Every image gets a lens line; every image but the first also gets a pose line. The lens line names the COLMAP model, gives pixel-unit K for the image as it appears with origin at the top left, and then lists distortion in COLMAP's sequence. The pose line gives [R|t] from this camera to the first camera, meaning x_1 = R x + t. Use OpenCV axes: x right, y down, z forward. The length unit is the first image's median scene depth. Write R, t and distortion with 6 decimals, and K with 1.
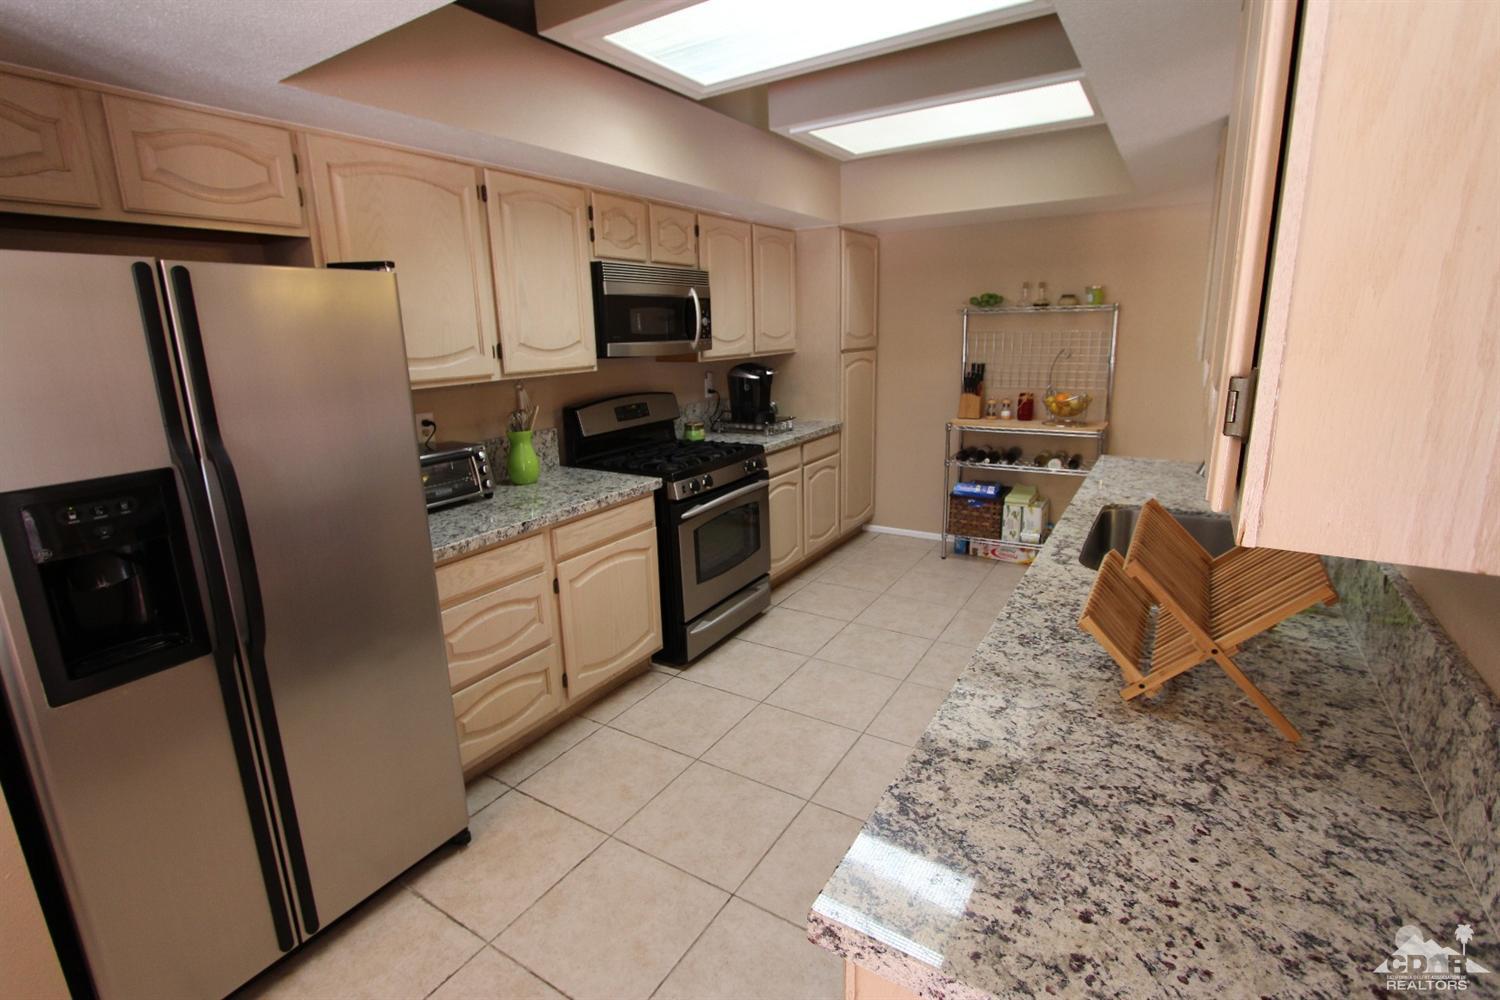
lens RADIAL K [[694.6, 0, 748.5], [0, 694.6, 489.6], [0, 0, 1]] dist [-0.017155, 0.000188]
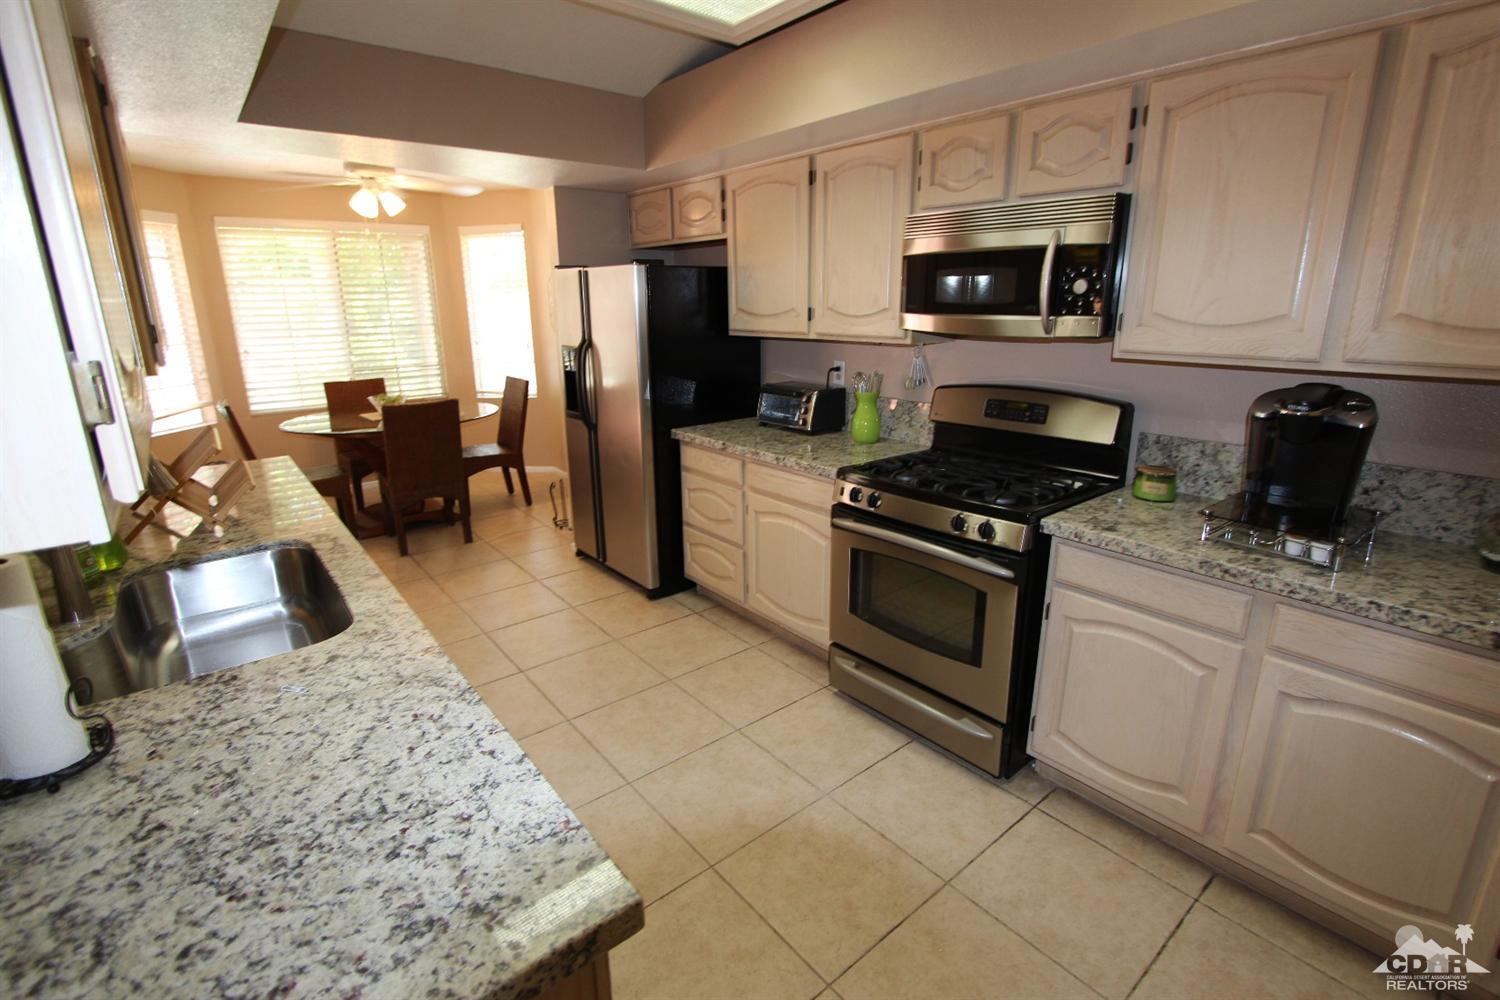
lens RADIAL K [[694.6, 0, 750.7], [0, 694.6, 490.8], [0, 0, 1]] dist [-0.017155, 0.000188]
pose [[-0.322071, 0.273401, -0.906378, 0.545515], [-0.204117, 0.914822, 0.348479, -0.210063], [0.924449, 0.297242, -0.238832, 0.853817]]
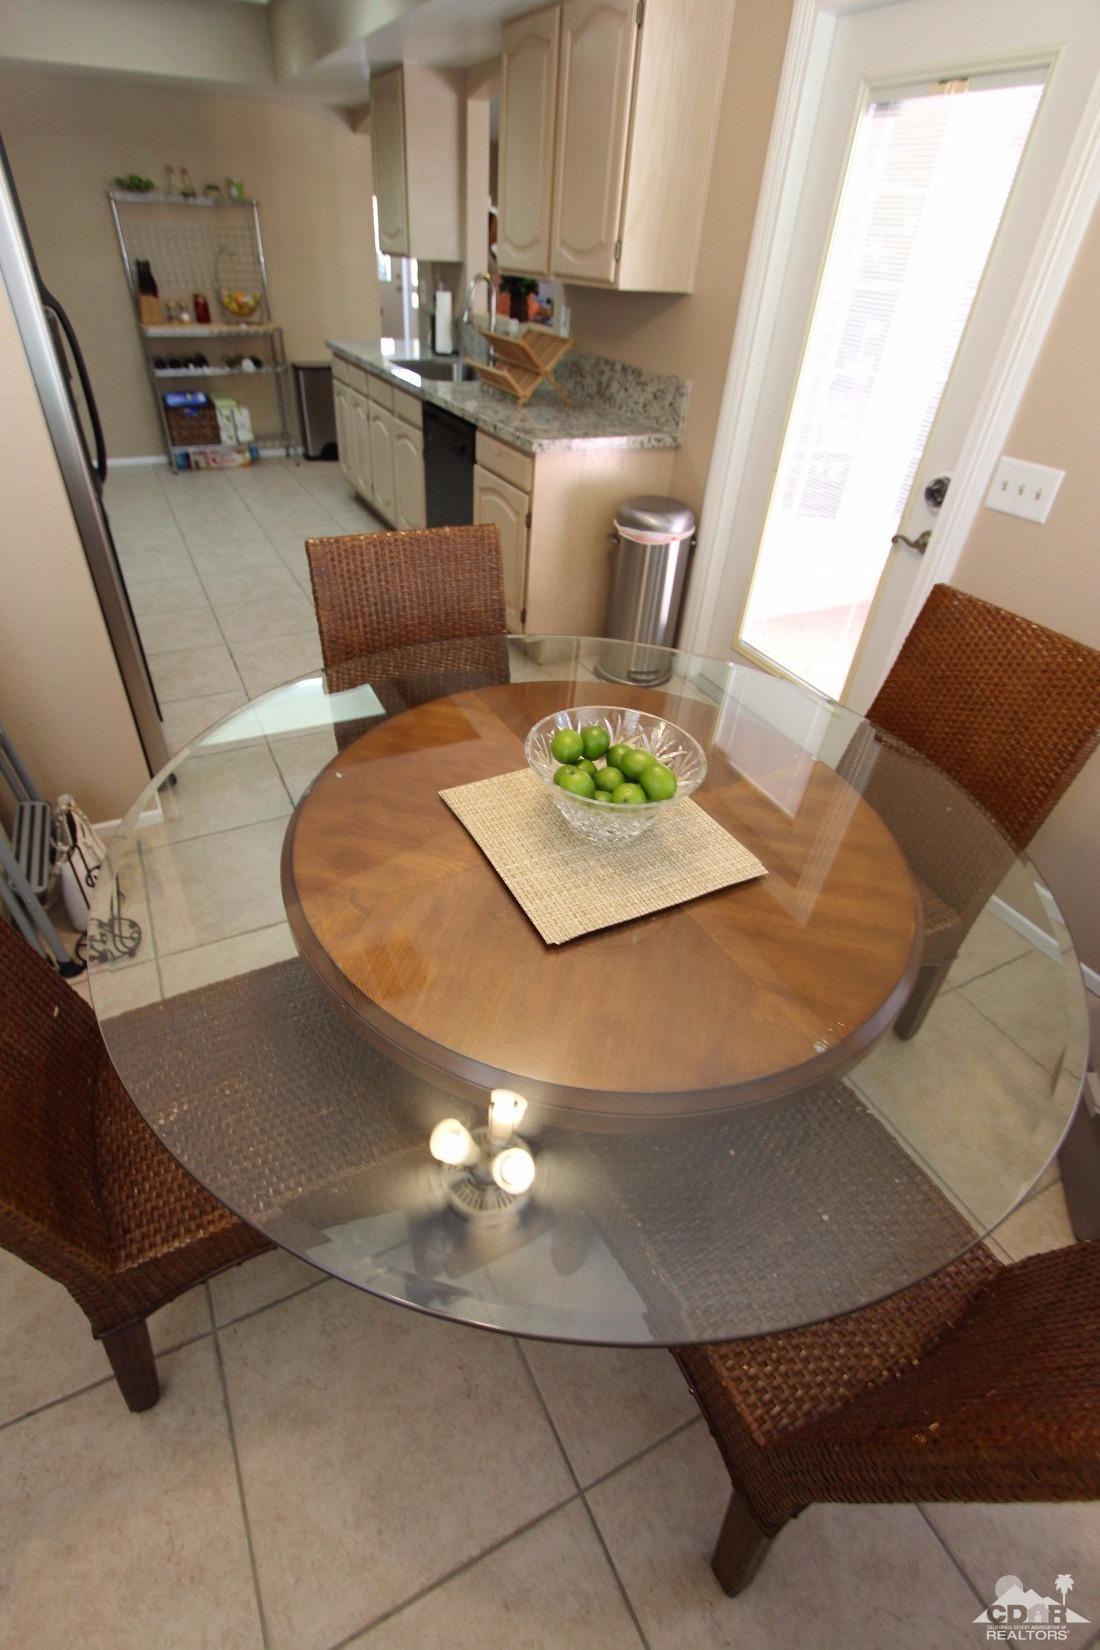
lens RADIAL K [[764.1, 0, 536.8], [0, 764.1, 825.1], [0, 0, 1]] dist [-0.017155, 0.000188]
pose [[0.520561, -0.483167, 0.703964, -0.635989], [0.137150, 0.861095, 0.489596, 0.081345], [-0.842737, -0.158316, 0.514519, -0.219162]]
